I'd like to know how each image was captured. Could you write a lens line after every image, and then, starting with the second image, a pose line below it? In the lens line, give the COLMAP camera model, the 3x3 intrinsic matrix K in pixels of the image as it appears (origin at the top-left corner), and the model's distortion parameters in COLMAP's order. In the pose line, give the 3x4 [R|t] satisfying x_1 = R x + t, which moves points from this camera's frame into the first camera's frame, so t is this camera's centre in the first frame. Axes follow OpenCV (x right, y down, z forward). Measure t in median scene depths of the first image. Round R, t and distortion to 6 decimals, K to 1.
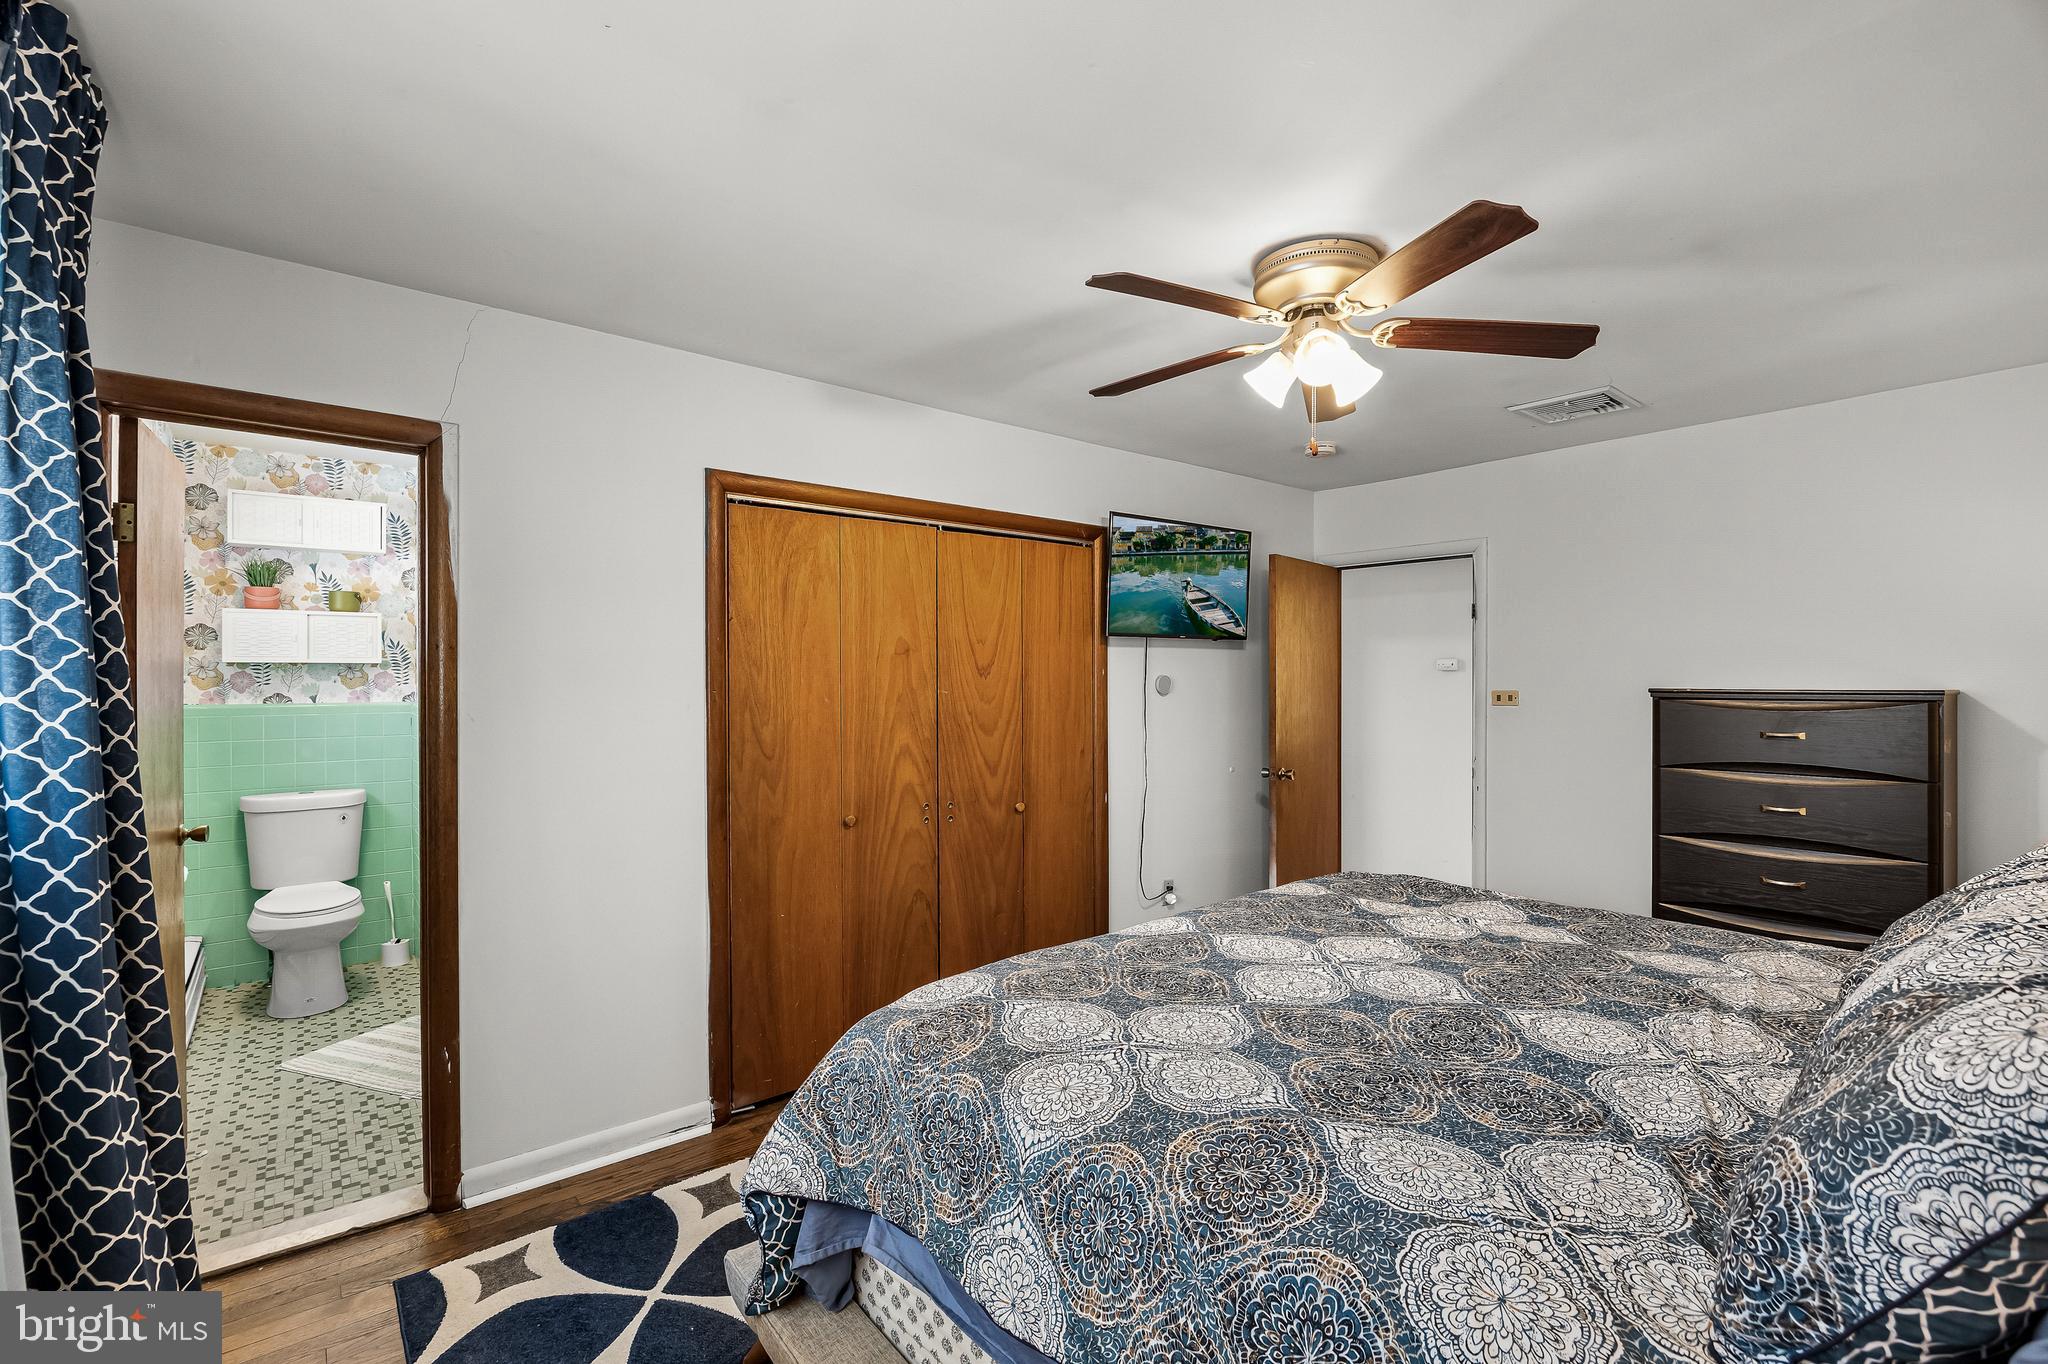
lens RADIAL K [[910.0, 0, 1025.8], [0, 910.0, 678.0], [0, 0, 1]] dist [0.001634, -0.000089]
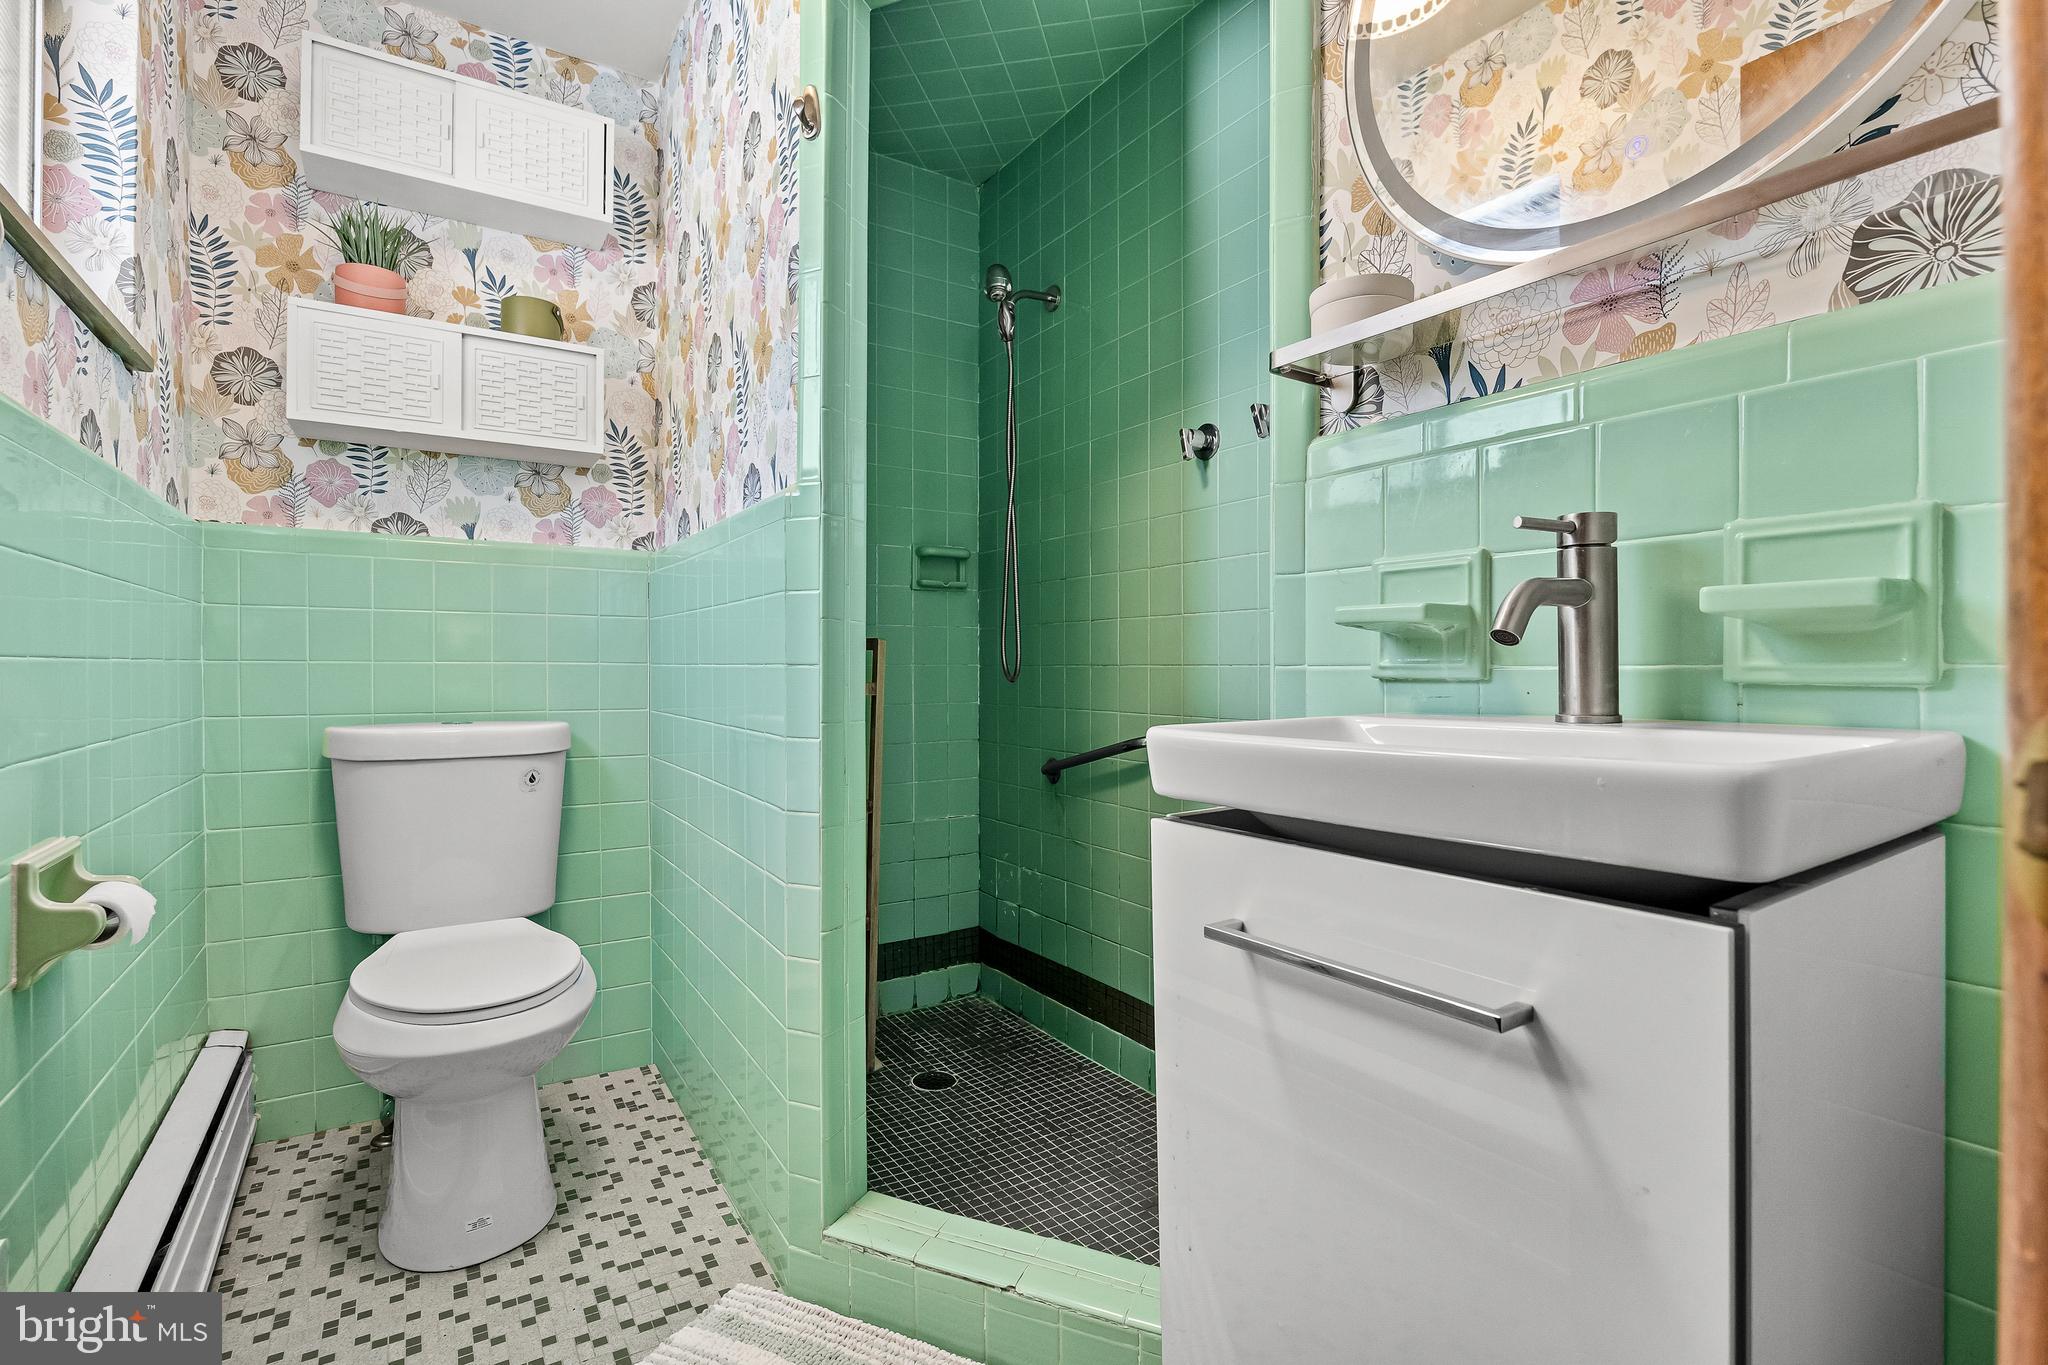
lens RADIAL K [[942.6, 0, 1024.7], [0, 942.6, 678.4], [0, 0, 1]] dist [-0.010210, 0.000564]
pose [[0.995612, -0.000668, -0.093570, -0.467088], [0.000357, 0.999994, -0.003340, 0.107047], [0.093572, 0.003292, 0.995607, 0.562603]]
